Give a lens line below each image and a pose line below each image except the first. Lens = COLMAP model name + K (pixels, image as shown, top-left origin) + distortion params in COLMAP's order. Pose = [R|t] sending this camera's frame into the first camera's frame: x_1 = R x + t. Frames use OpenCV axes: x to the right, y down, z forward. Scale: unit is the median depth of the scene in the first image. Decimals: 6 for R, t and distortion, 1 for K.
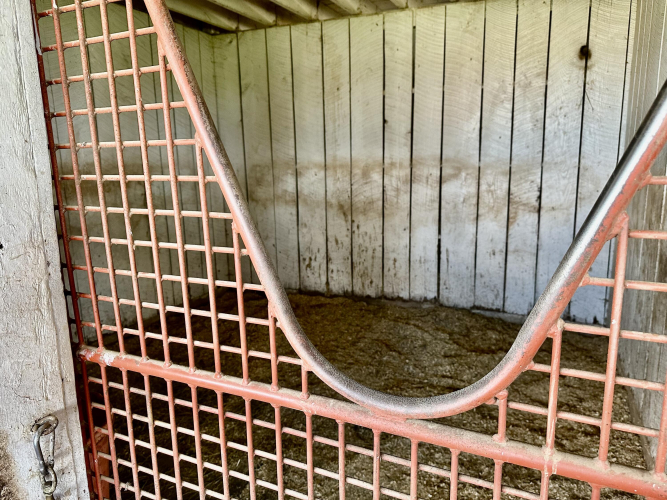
lens RADIAL K [[464.6, 0, 329.8], [0, 464.6, 246.8], [0, 0, 1]] dist [0.010763, -0.017546]
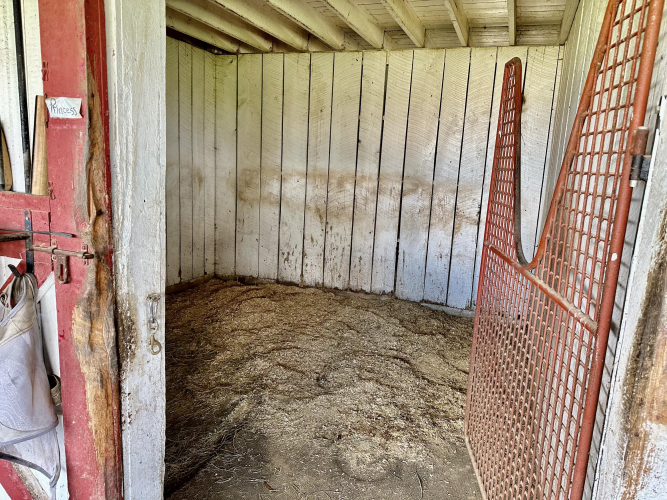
lens RADIAL K [[464.6, 0, 334.7], [0, 464.6, 252.7], [0, 0, 1]] dist [0.010763, -0.017546]
pose [[0.996073, 0.062584, 0.062620, 0.000212], [-0.062012, 0.998014, -0.011033, 0.033428], [-0.063186, 0.007106, 0.997976, -0.183648]]
